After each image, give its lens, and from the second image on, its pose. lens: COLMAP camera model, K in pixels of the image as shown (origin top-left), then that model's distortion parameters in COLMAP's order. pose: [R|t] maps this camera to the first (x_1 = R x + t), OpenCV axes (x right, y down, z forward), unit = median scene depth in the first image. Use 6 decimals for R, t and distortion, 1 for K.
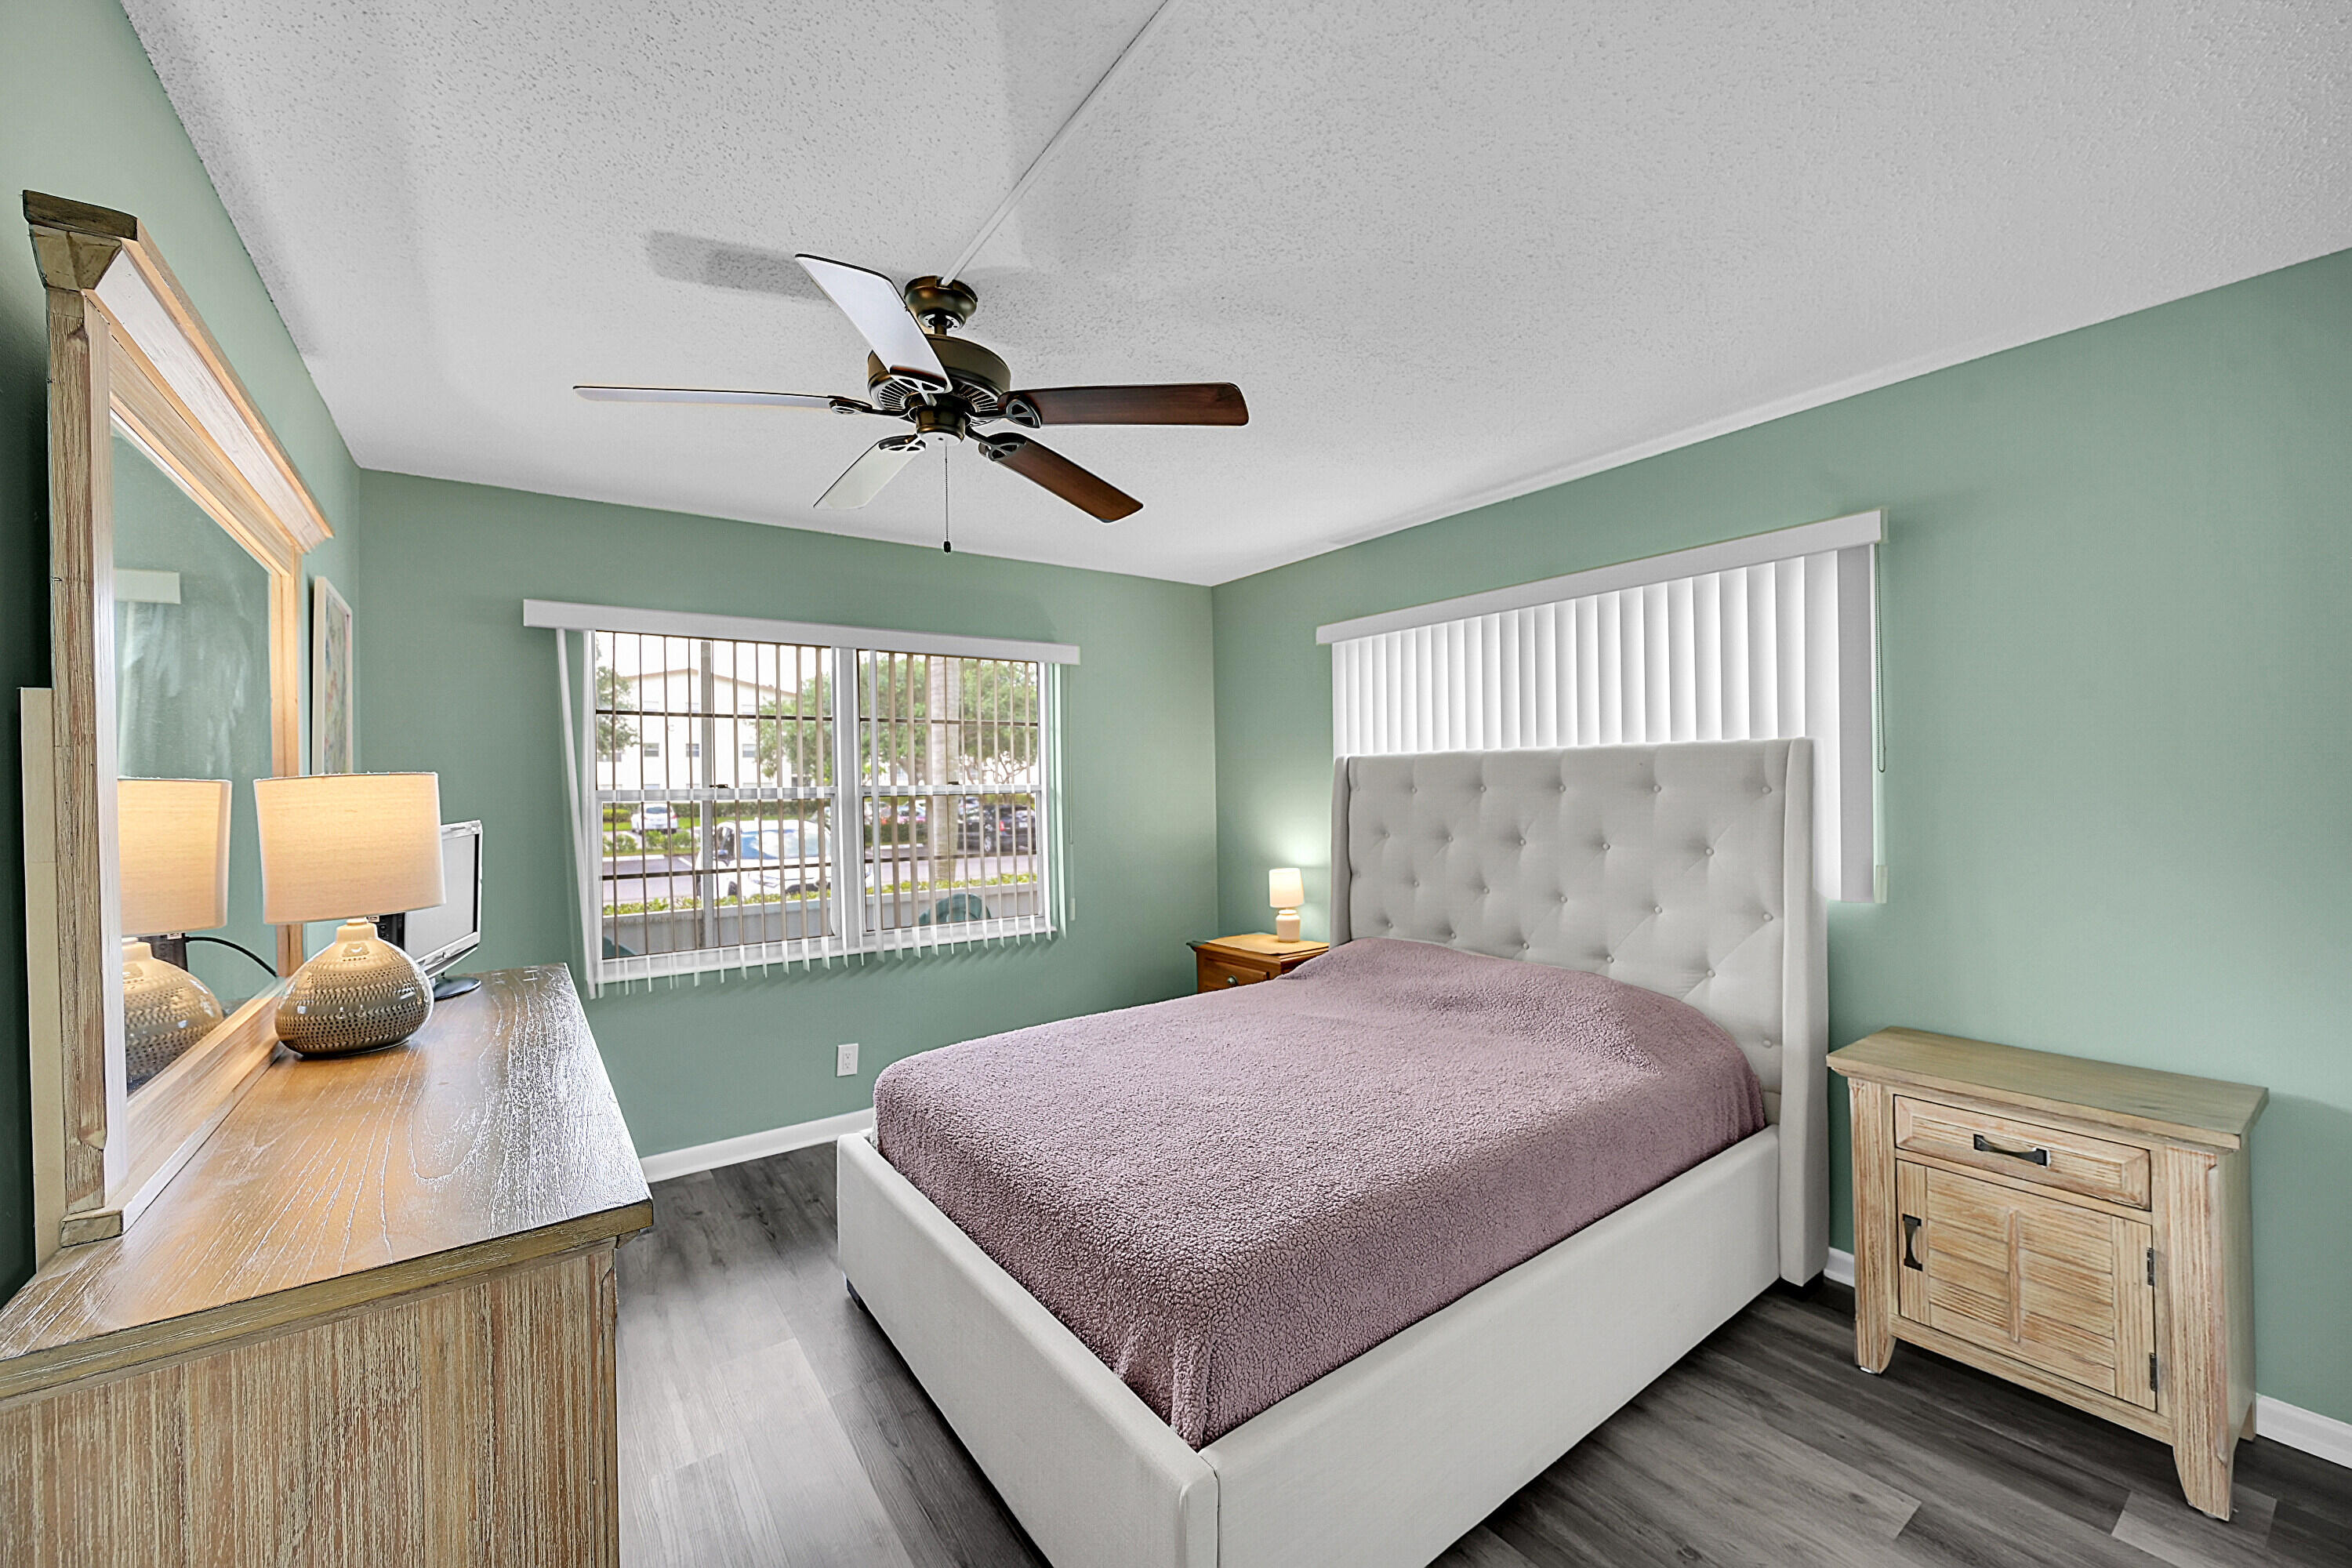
lens RADIAL K [[922.5, 0, 1183.6], [0, 922.5, 779.6], [0, 0, 1]] dist [-0.006800, 0.000672]
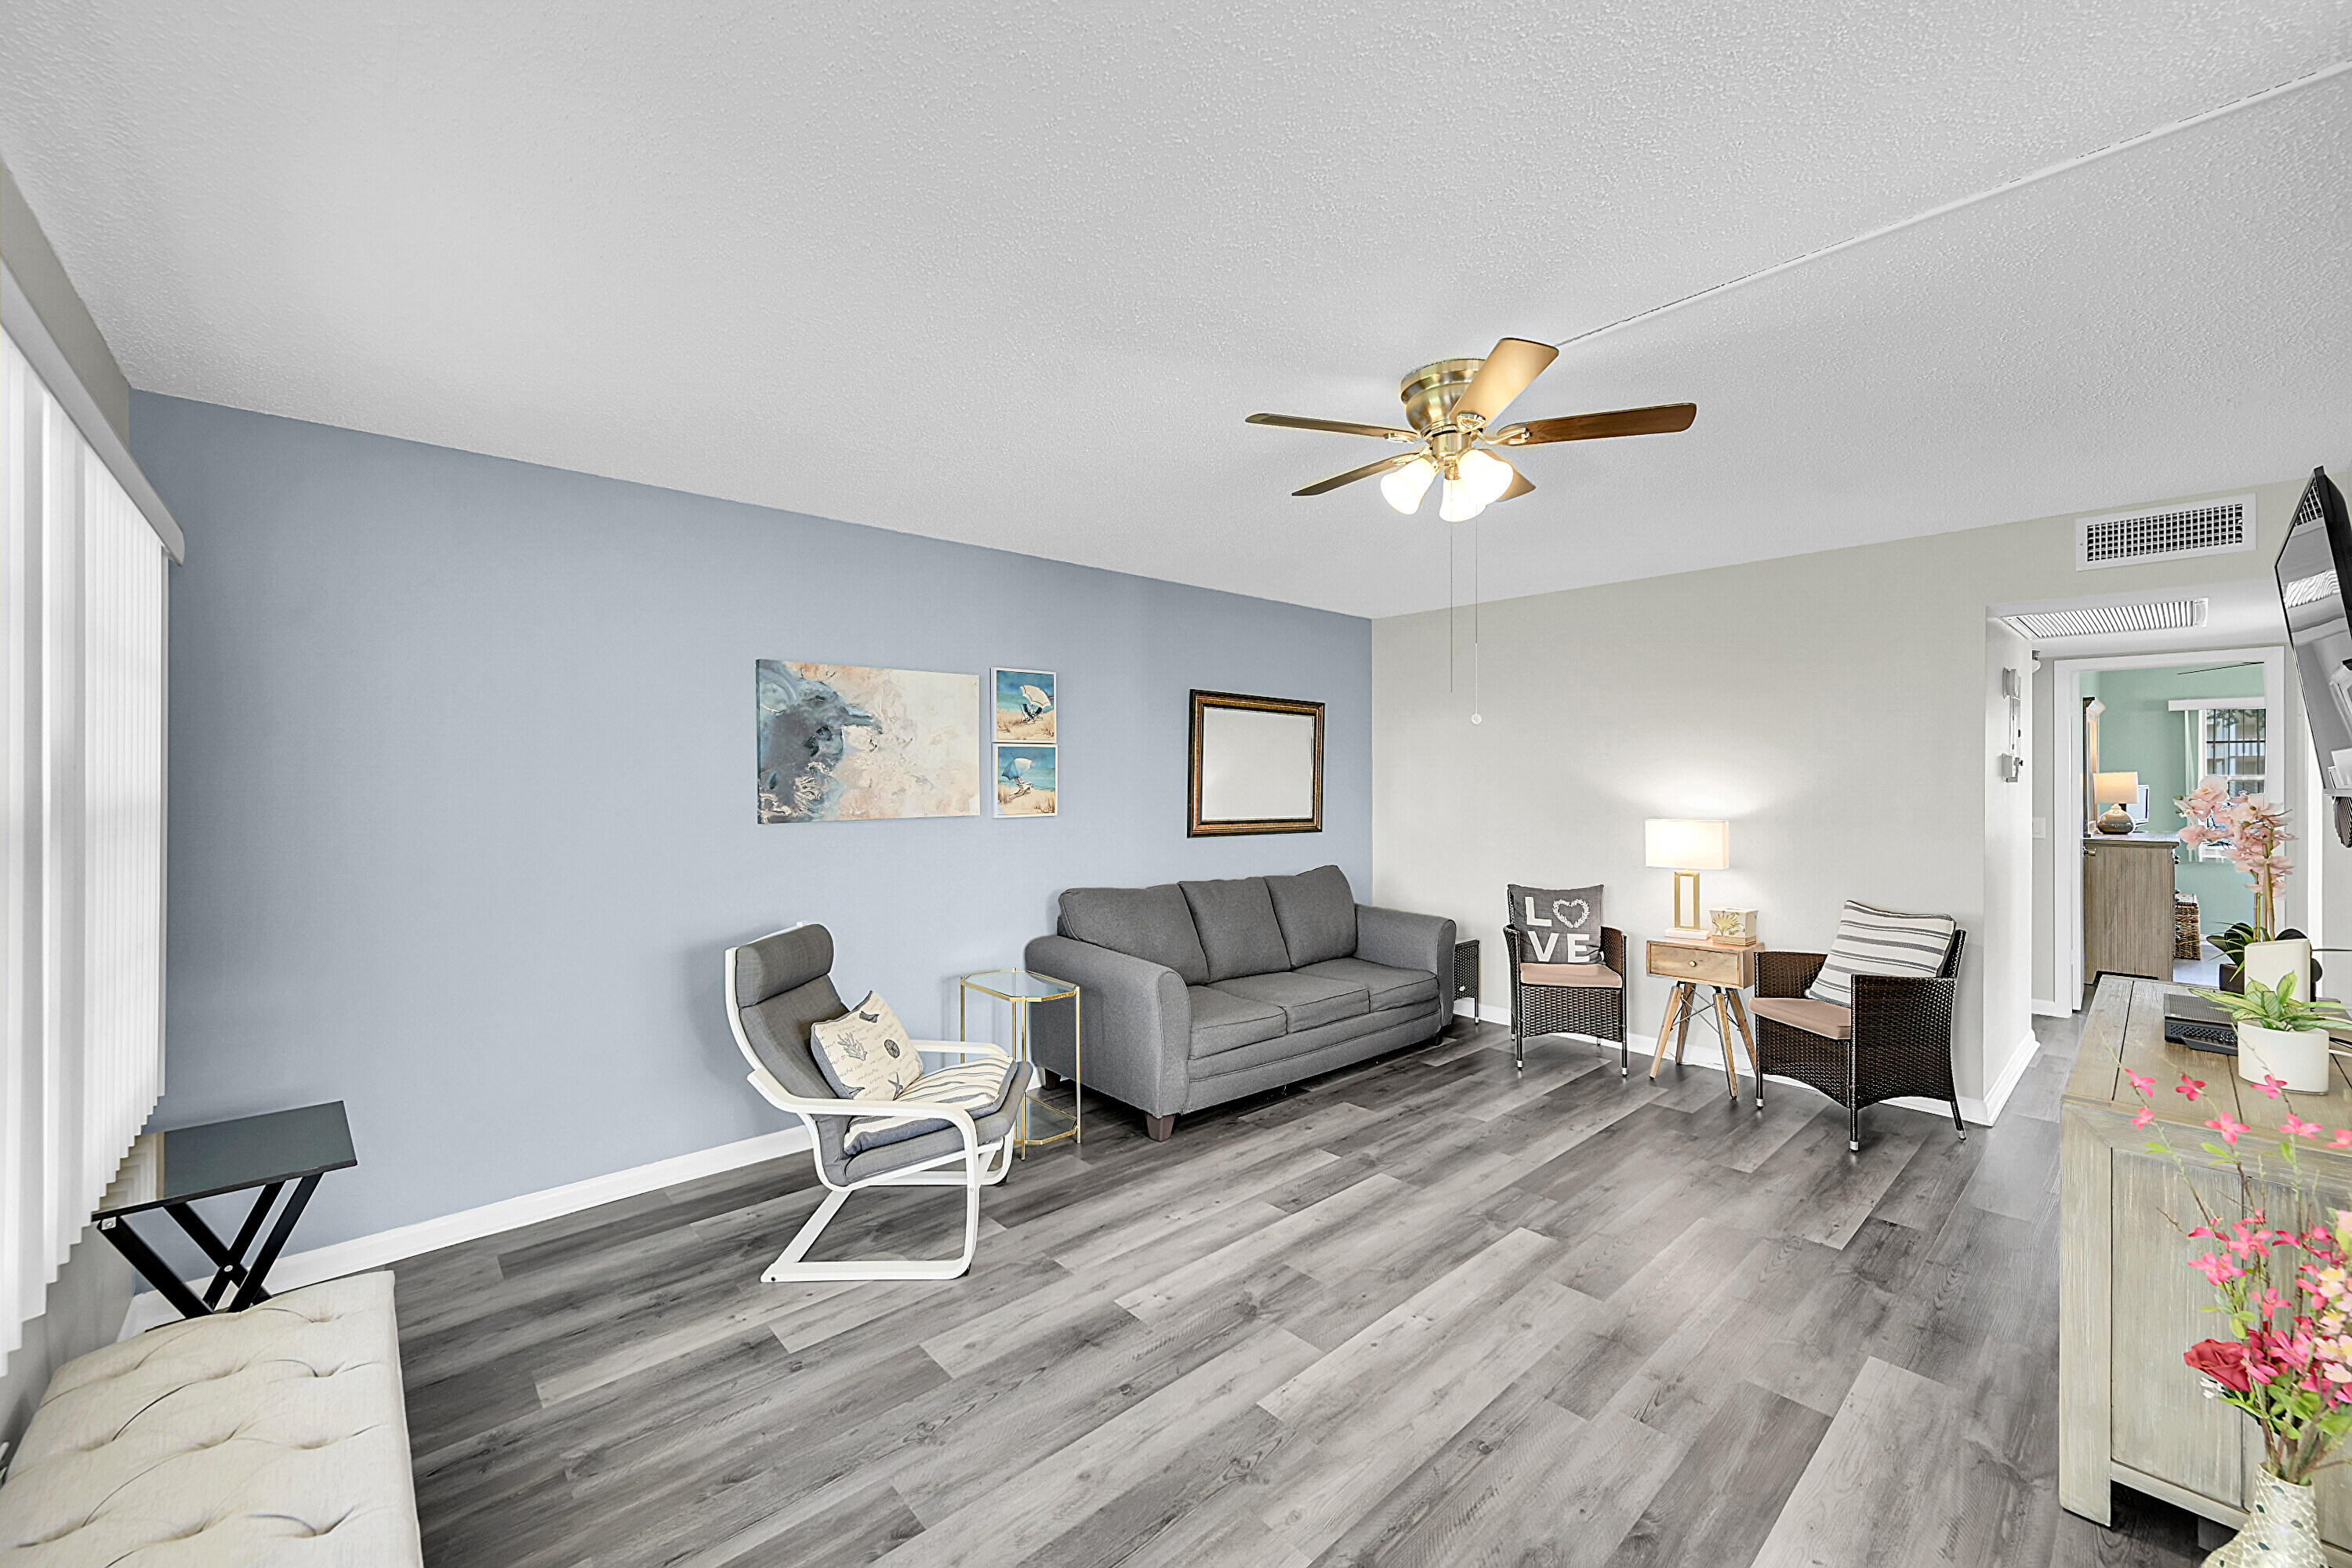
lens RADIAL K [[922.5, 0, 1183.6], [0, 922.5, 779.6], [0, 0, 1]] dist [-0.006800, 0.000672]
pose [[0.103999, 0.019864, -0.994379, 3.187229], [0.003516, 0.999787, 0.020340, -0.083637], [0.994571, -0.005612, 0.103907, -4.133455]]
